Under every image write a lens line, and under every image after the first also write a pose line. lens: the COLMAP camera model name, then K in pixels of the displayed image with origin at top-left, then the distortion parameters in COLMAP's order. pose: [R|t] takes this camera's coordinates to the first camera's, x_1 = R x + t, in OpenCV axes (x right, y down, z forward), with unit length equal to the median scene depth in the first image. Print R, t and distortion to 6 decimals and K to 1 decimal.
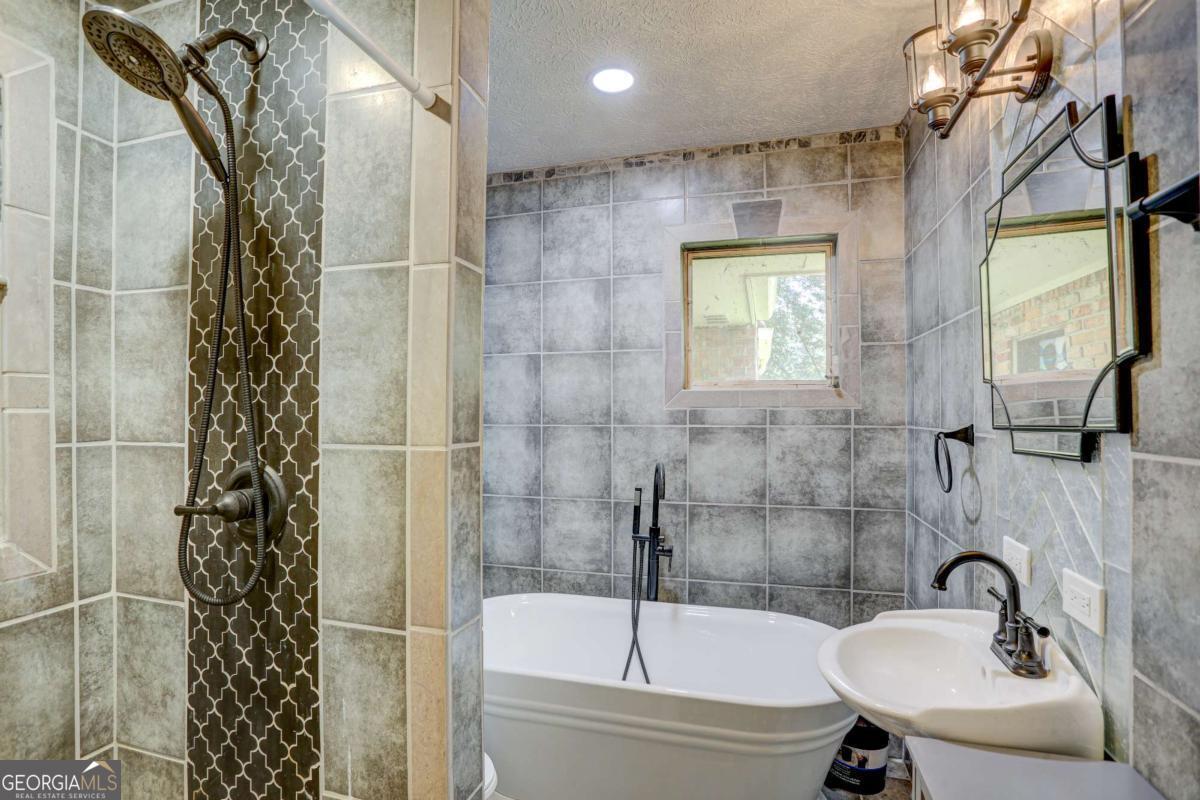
lens RADIAL K [[609.9, 0, 578.6], [0, 609.9, 410.6], [0, 0, 1]] dist [-0.080177, 0.041316]
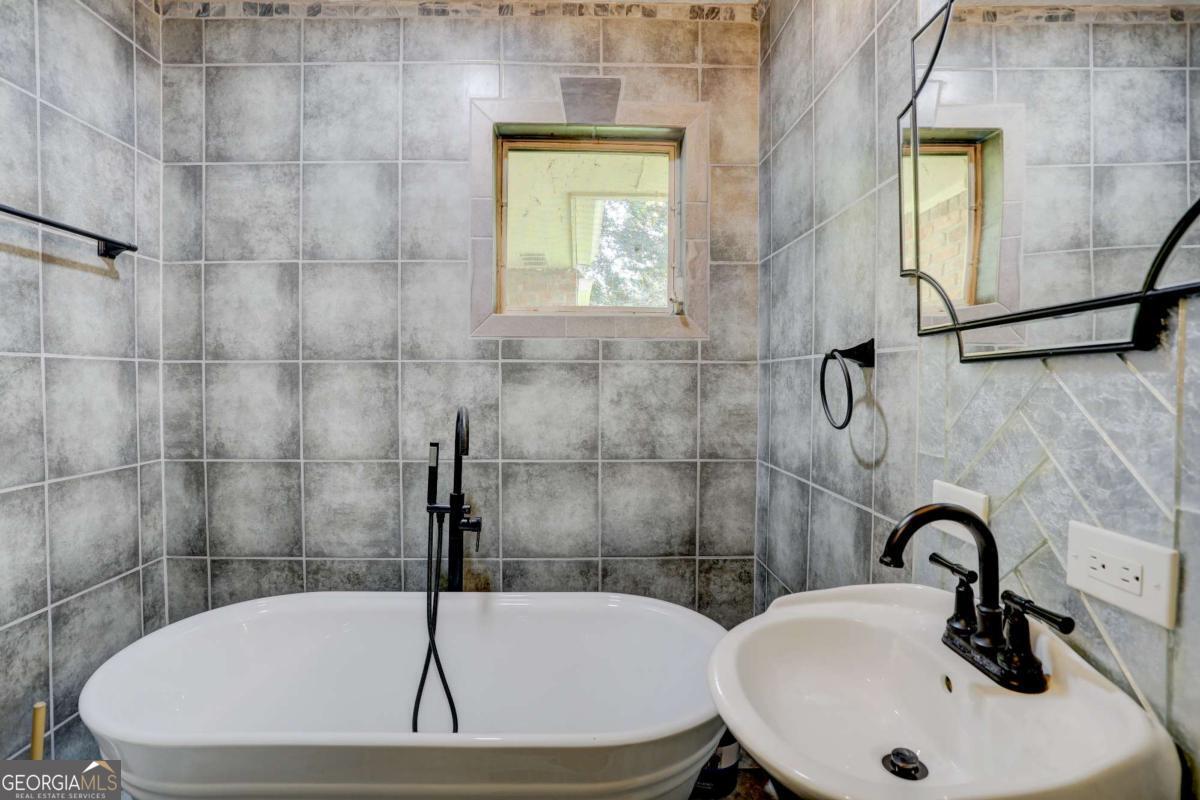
lens RADIAL K [[600.1, 0, 598.1], [0, 600.1, 398.5], [0, 0, 1]] dist [-0.081816, 0.037784]
pose [[0.945331, -0.004942, 0.326075, 0.050787], [-0.005592, 0.999492, 0.031362, 0.049705], [-0.326065, -0.031471, 0.944823, 0.249681]]
